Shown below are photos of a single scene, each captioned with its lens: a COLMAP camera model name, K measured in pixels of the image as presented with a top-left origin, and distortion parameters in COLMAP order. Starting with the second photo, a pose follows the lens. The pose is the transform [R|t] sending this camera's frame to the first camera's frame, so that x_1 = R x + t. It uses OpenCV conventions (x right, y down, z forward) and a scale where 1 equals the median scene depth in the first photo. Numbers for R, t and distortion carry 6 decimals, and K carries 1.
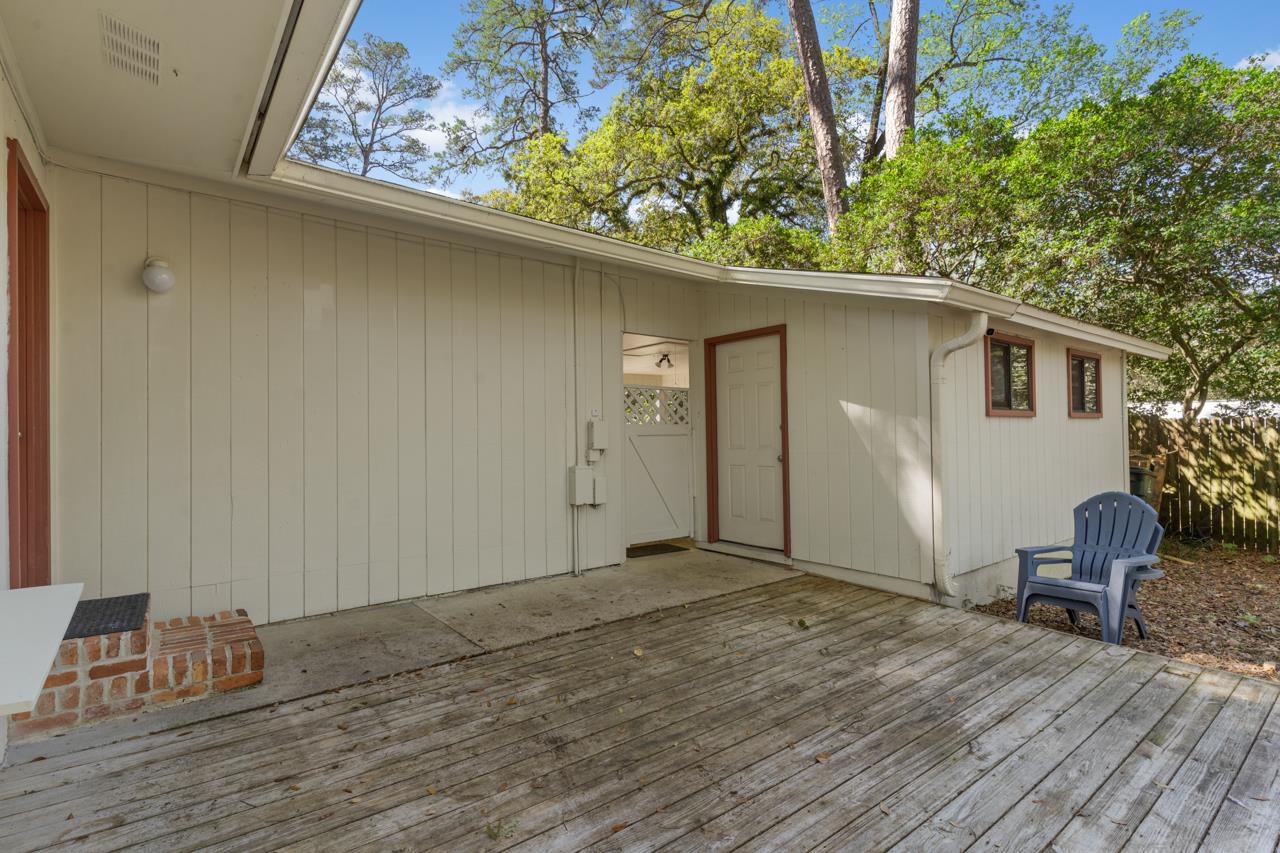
lens RADIAL K [[611.1, 0, 633.4], [0, 611.1, 428.5], [0, 0, 1]] dist [-0.001624, 0.000215]
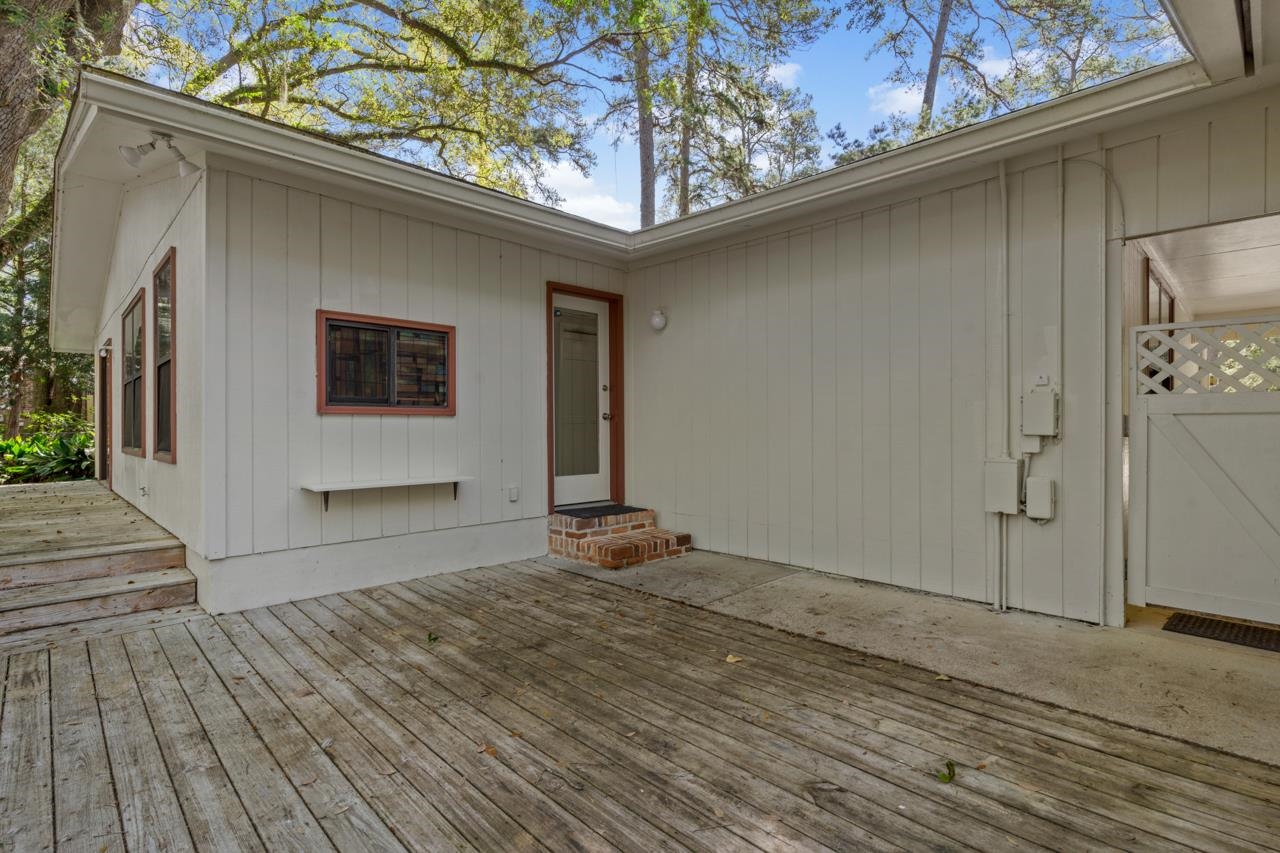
lens RADIAL K [[611.1, 0, 633.4], [0, 611.1, 428.5], [0, 0, 1]] dist [-0.001624, 0.000215]
pose [[0.108362, 0.014976, -0.993999, 0.841387], [0.009557, 0.999825, 0.016105, 0.017927], [0.994066, -0.011245, 0.108200, 0.747524]]
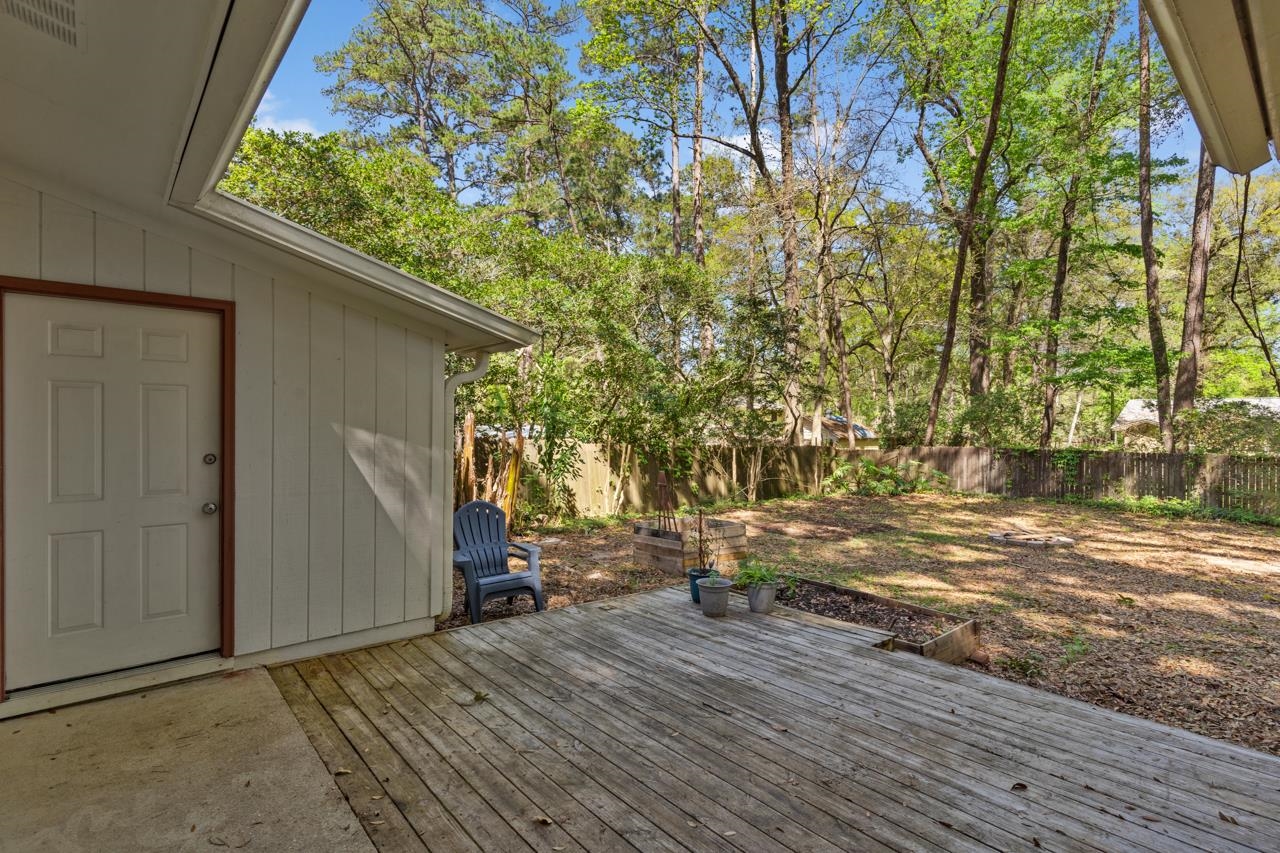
lens RADIAL K [[611.1, 0, 633.4], [0, 611.1, 428.5], [0, 0, 1]] dist [-0.001624, 0.000215]
pose [[-0.052729, 0.005394, 0.998594, -0.651305], [-0.016727, 0.999840, -0.006284, -0.058760], [-0.998469, -0.017034, -0.052630, 0.921670]]
